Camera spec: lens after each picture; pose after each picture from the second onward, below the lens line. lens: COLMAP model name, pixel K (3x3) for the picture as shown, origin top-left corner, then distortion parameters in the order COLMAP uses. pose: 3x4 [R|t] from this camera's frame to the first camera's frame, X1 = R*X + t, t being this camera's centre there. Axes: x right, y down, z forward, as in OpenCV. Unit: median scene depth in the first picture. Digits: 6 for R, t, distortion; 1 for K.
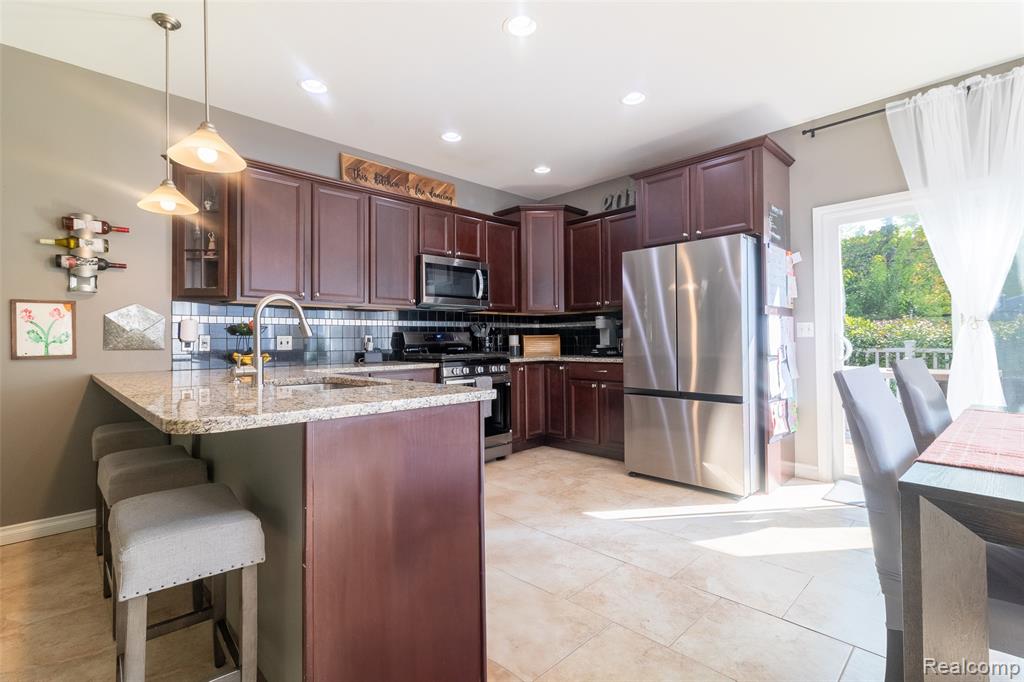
lens RADIAL K [[470.8, 0, 513.8], [0, 470.8, 338.0], [0, 0, 1]] dist [-0.011050, 0.001110]
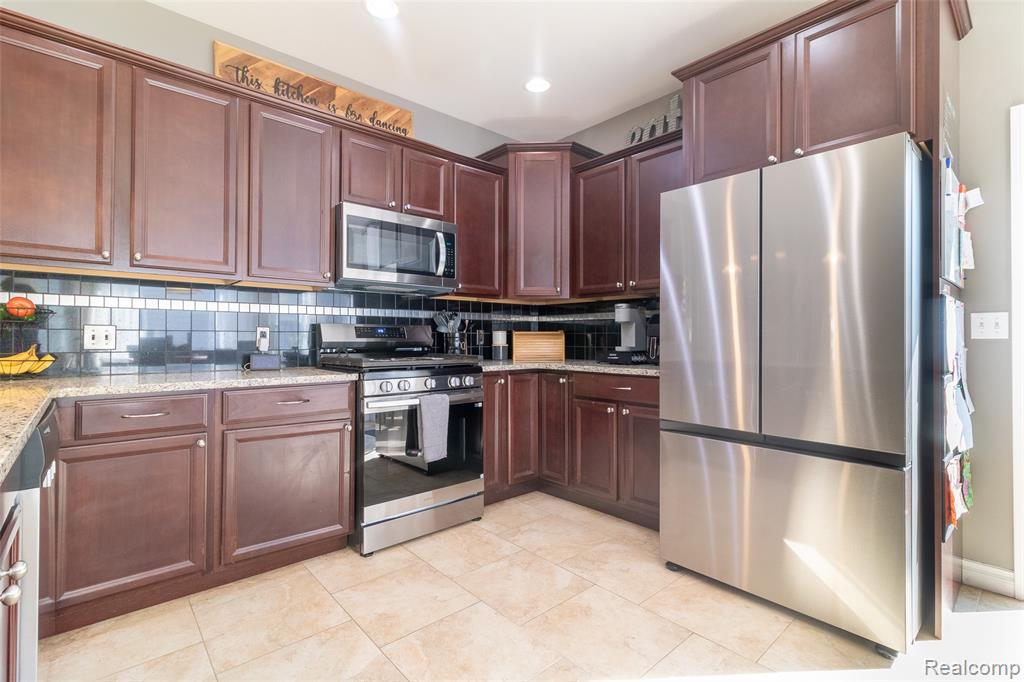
lens RADIAL K [[470.8, 0, 510.1], [0, 470.8, 338.2], [0, 0, 1]] dist [-0.011050, 0.001110]
pose [[0.998559, 0.013166, -0.052017, 0.062762], [-0.012940, 0.999905, 0.004673, 0.001413], [0.052073, -0.003993, 0.998635, 0.337322]]
